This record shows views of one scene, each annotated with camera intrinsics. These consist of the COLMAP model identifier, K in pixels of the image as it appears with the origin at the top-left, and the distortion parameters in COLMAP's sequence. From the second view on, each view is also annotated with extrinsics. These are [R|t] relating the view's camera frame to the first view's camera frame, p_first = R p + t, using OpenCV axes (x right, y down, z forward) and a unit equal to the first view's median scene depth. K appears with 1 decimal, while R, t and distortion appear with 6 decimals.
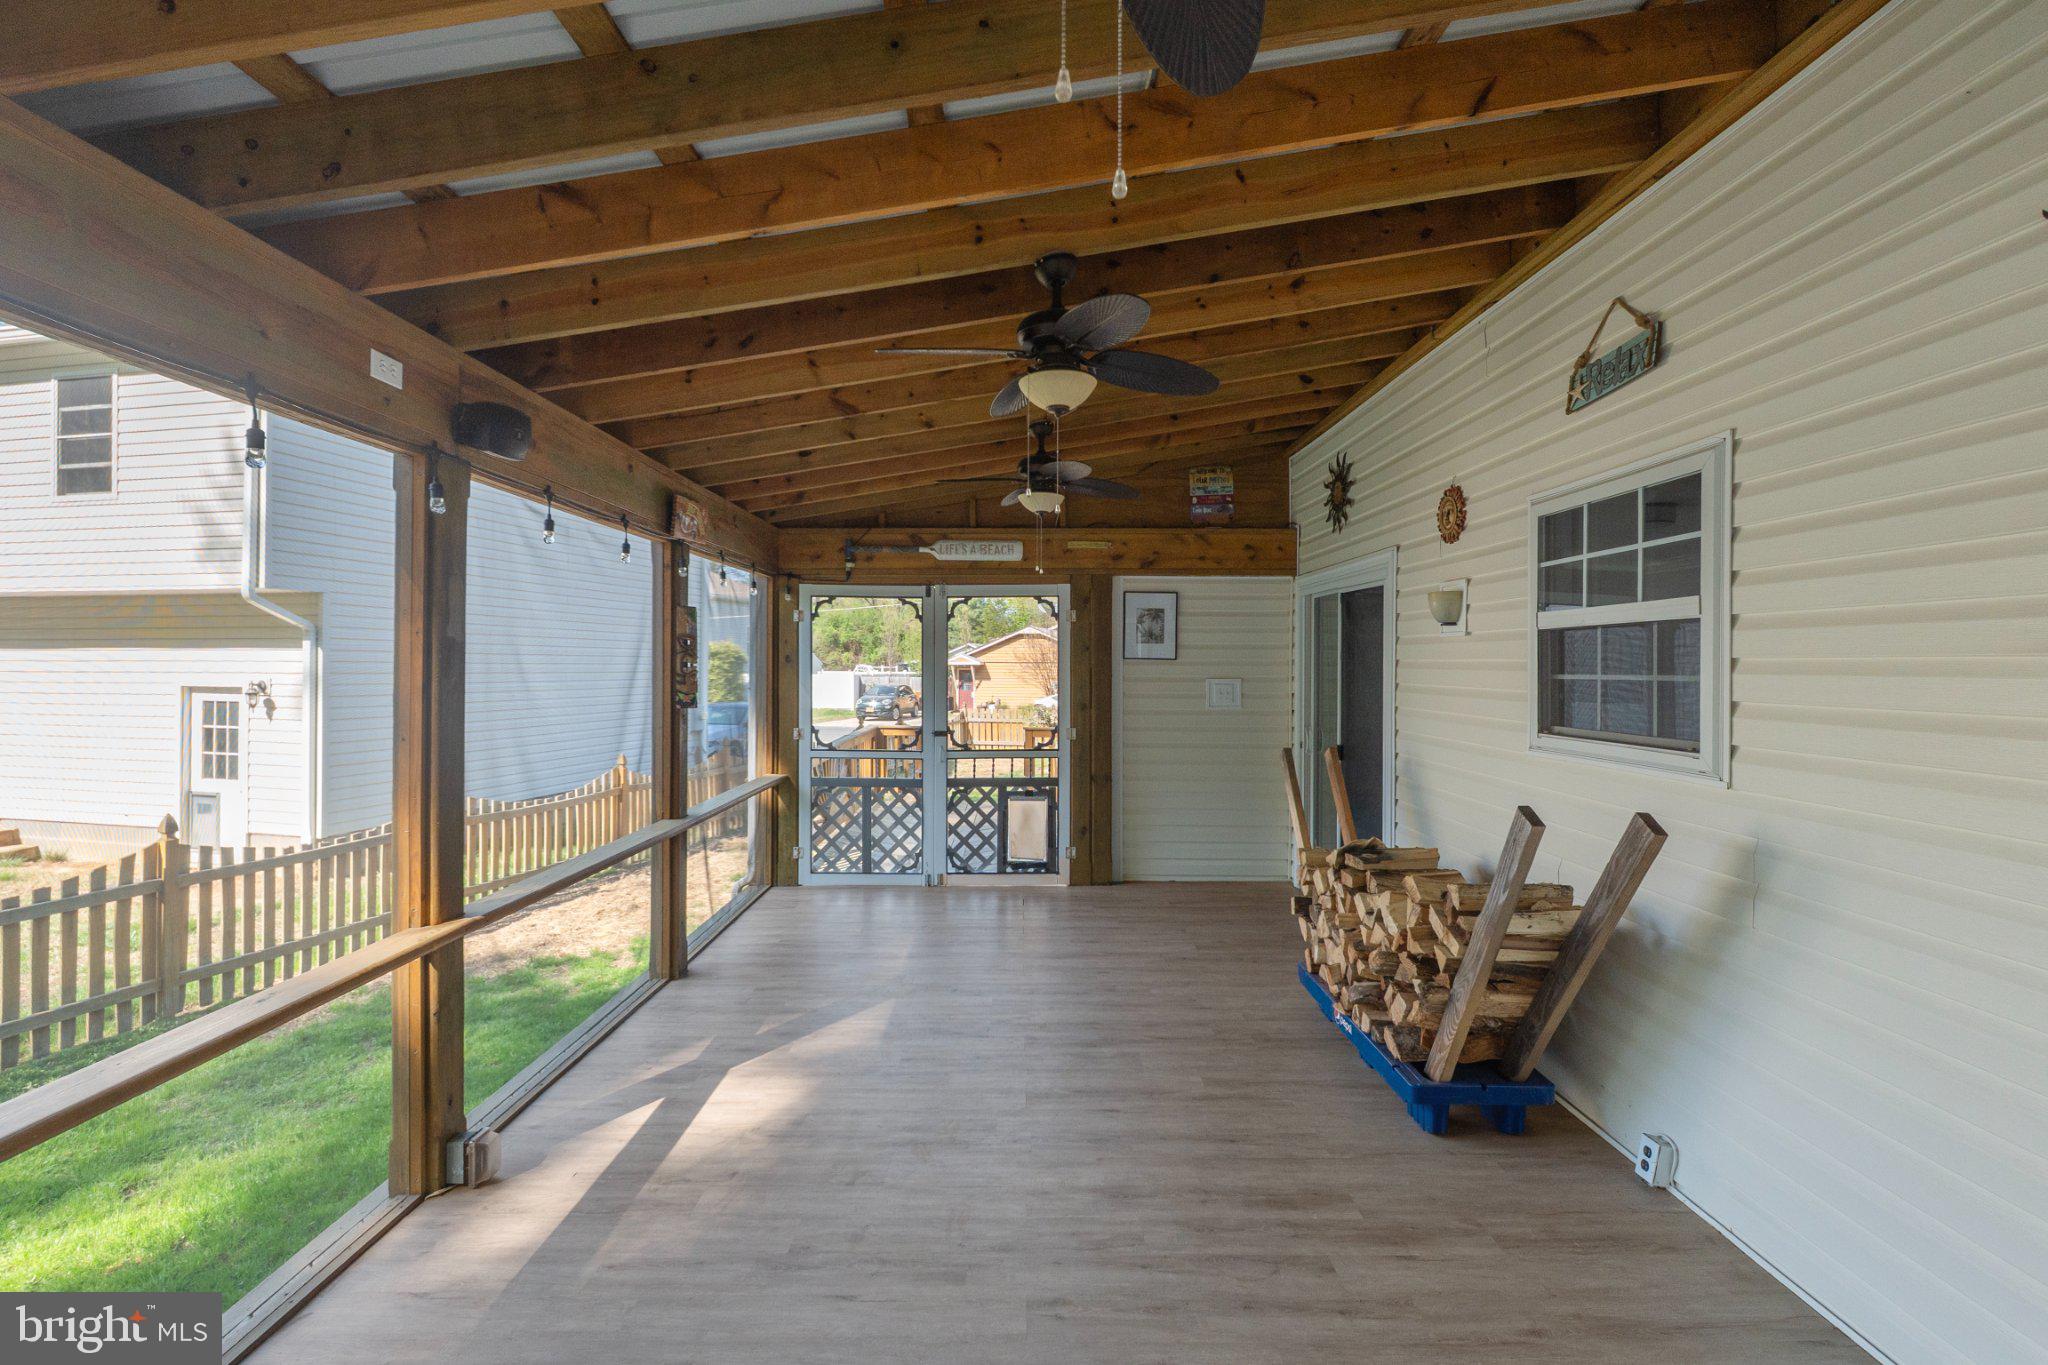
lens RADIAL K [[906.2, 0, 1019.5], [0, 906.2, 688.5], [0, 0, 1]] dist [0.010936, -0.009327]
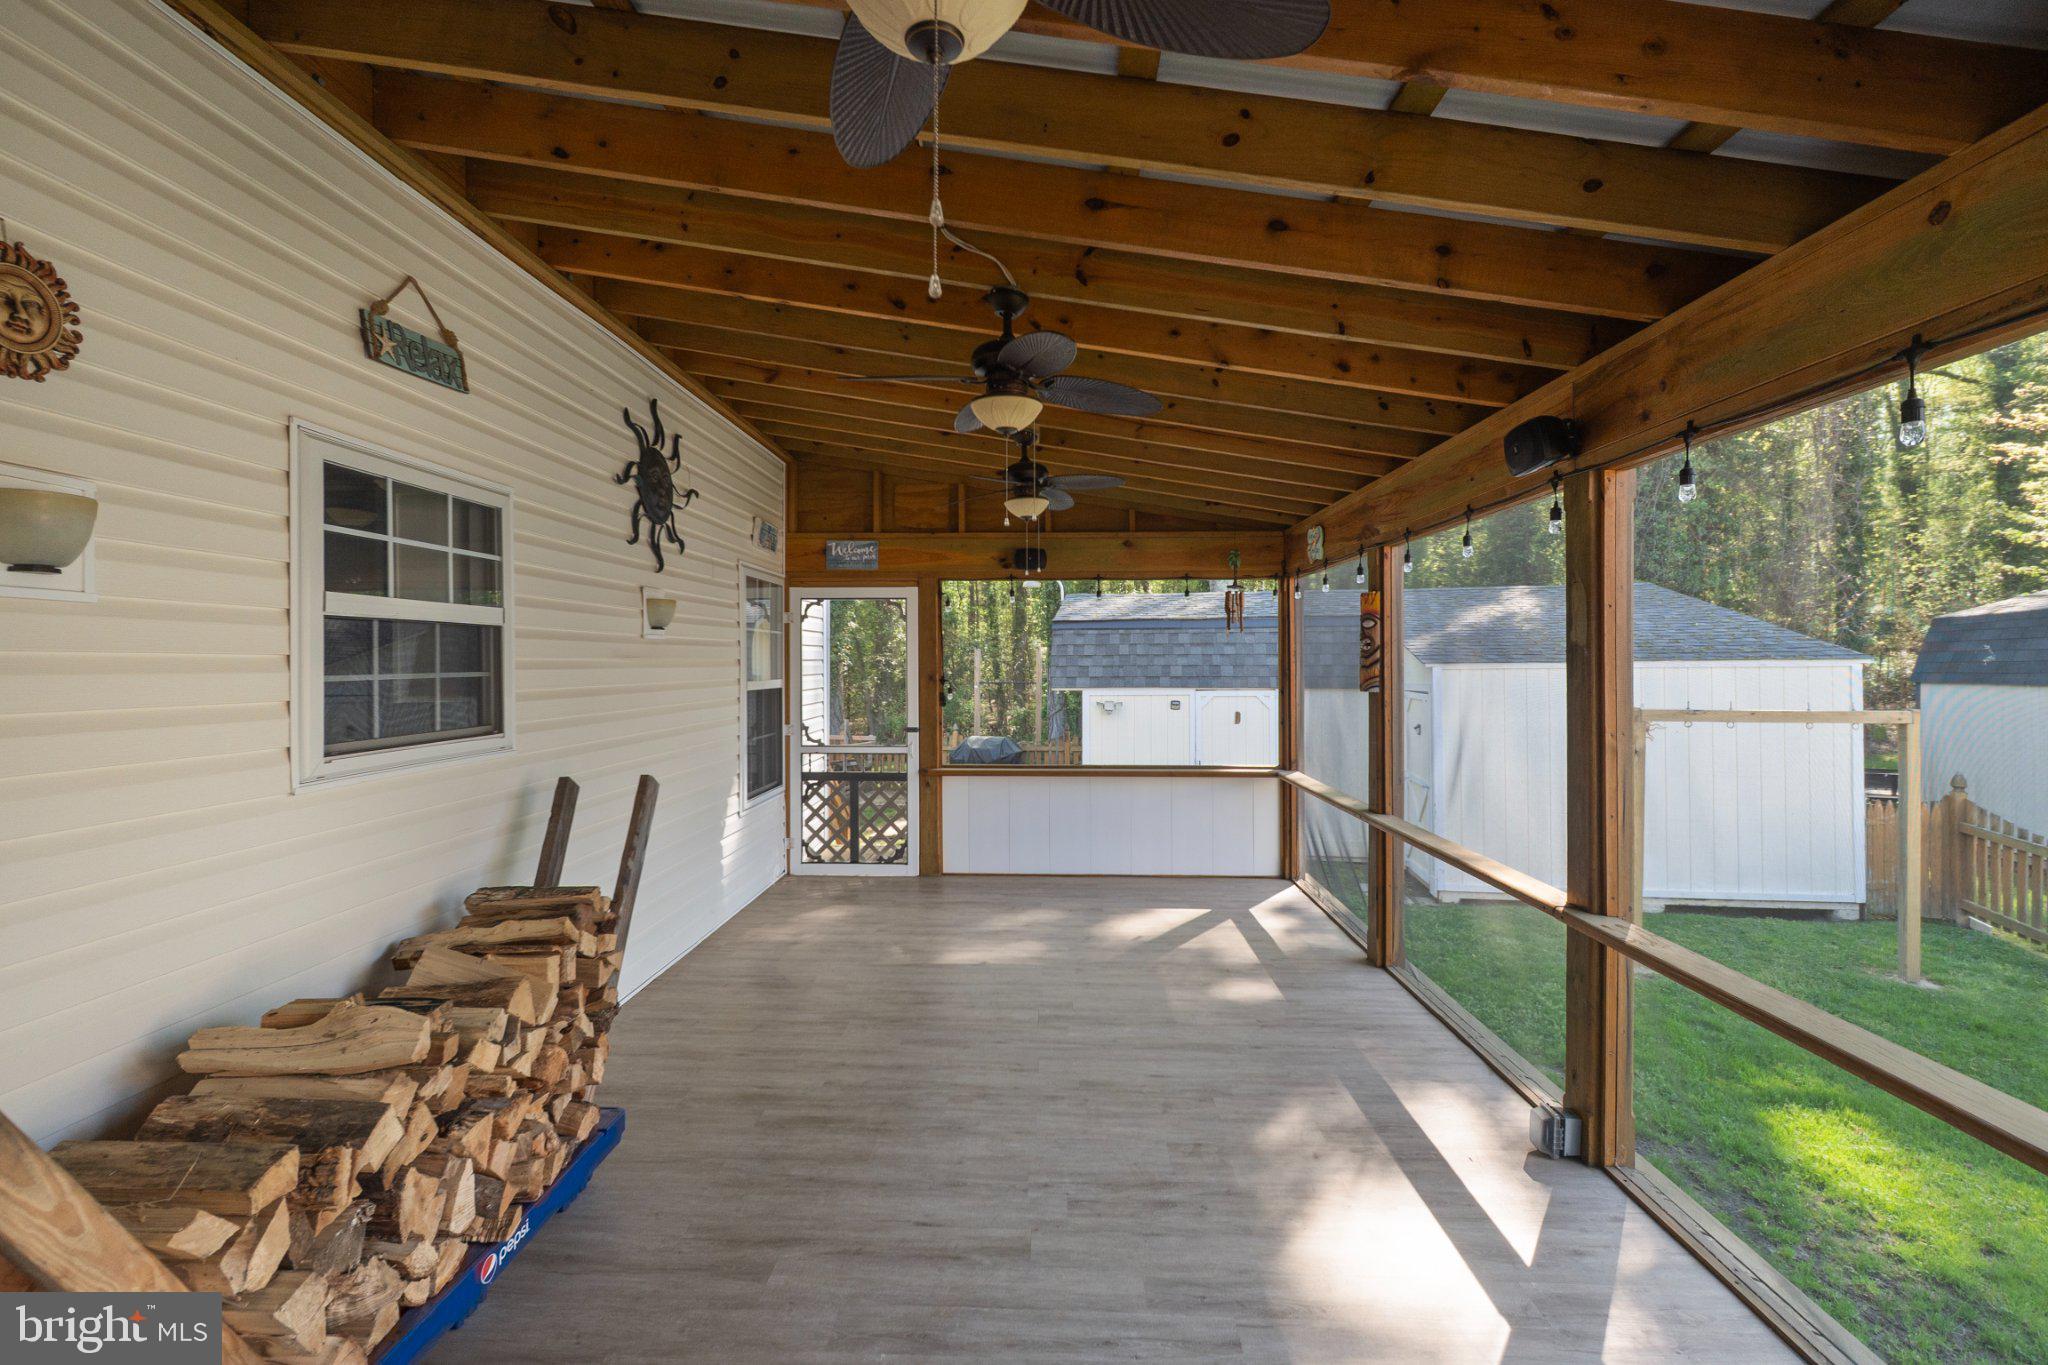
lens RADIAL K [[906.2, 0, 1019.5], [0, 906.2, 688.5], [0, 0, 1]] dist [0.010936, -0.009327]
pose [[-0.999412, -0.001709, 0.034255, -0.009648], [0.000209, 0.998436, 0.055912, -0.054146], [-0.034297, 0.055887, -0.997848, 1.965943]]
